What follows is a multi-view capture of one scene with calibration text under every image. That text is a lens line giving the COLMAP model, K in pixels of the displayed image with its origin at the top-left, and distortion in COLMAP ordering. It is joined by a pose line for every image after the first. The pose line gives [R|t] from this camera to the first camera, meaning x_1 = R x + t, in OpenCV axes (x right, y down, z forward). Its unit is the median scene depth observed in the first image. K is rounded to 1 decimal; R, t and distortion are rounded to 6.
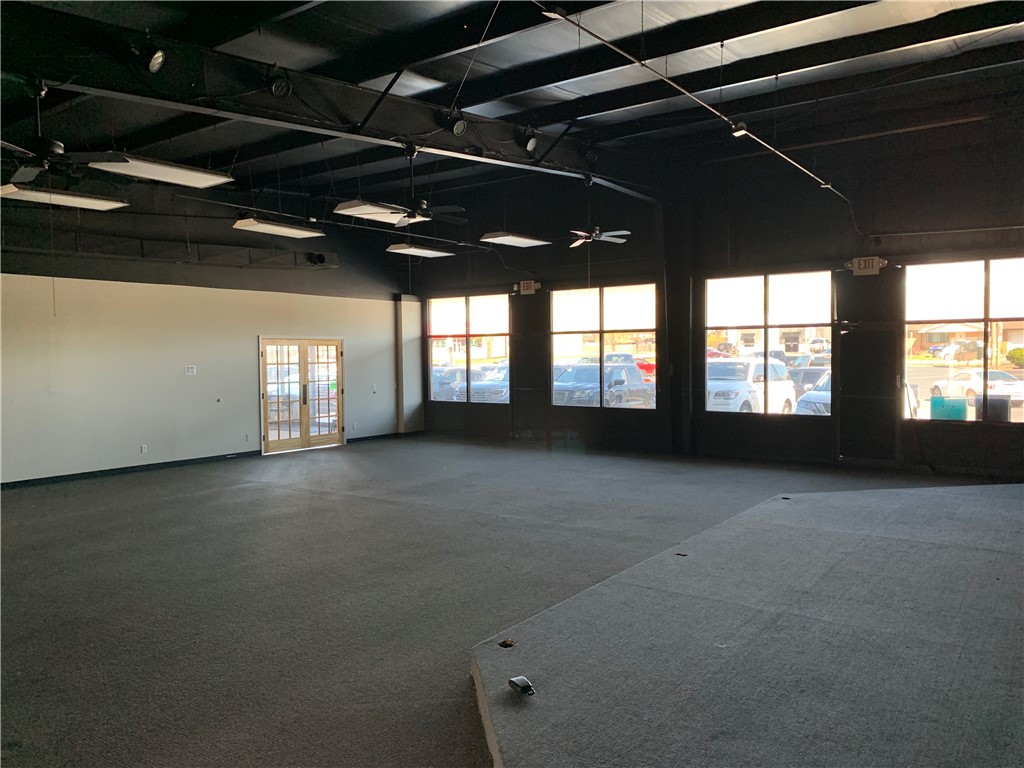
lens RADIAL K [[786.9, 0, 512.0], [0, 786.9, 384.0], [0, 0, 1]] dist [0.006246, 0.005011]
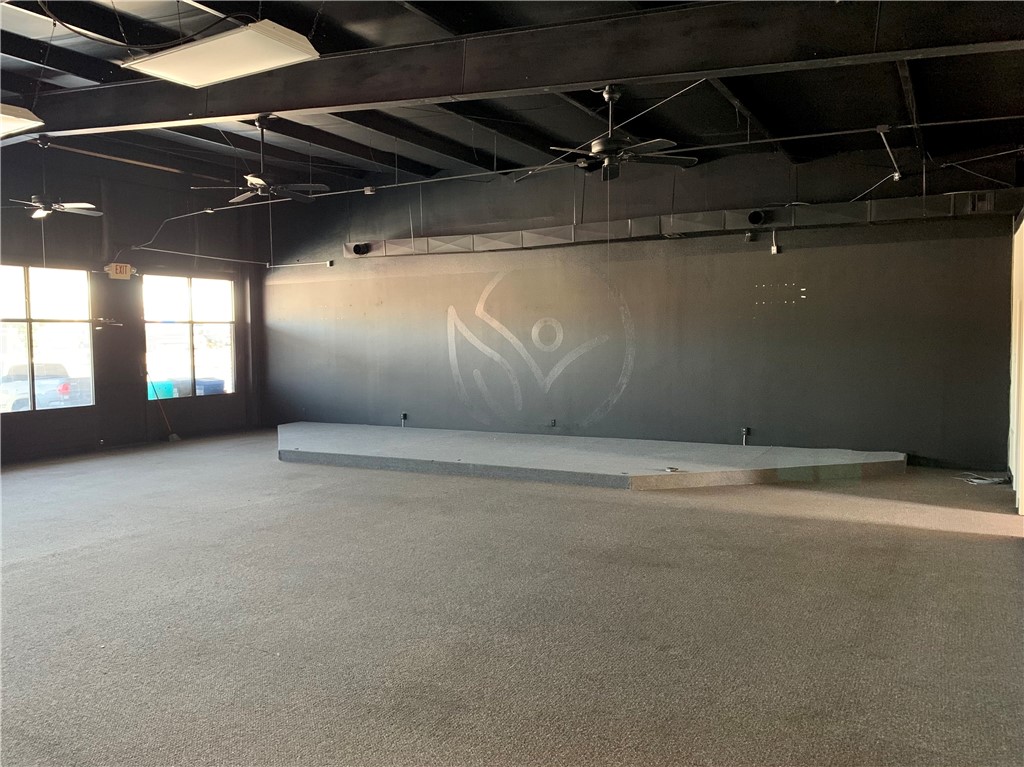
lens RADIAL K [[786.9, 0, 512.0], [0, 786.9, 383.5], [0, 0, 1]] dist [0.006246, 0.005011]
pose [[-0.107484, -0.043125, 0.993271, -0.827435], [0.055233, 0.997257, 0.049275, -0.013033], [-0.992671, 0.060157, -0.104807, 0.617878]]
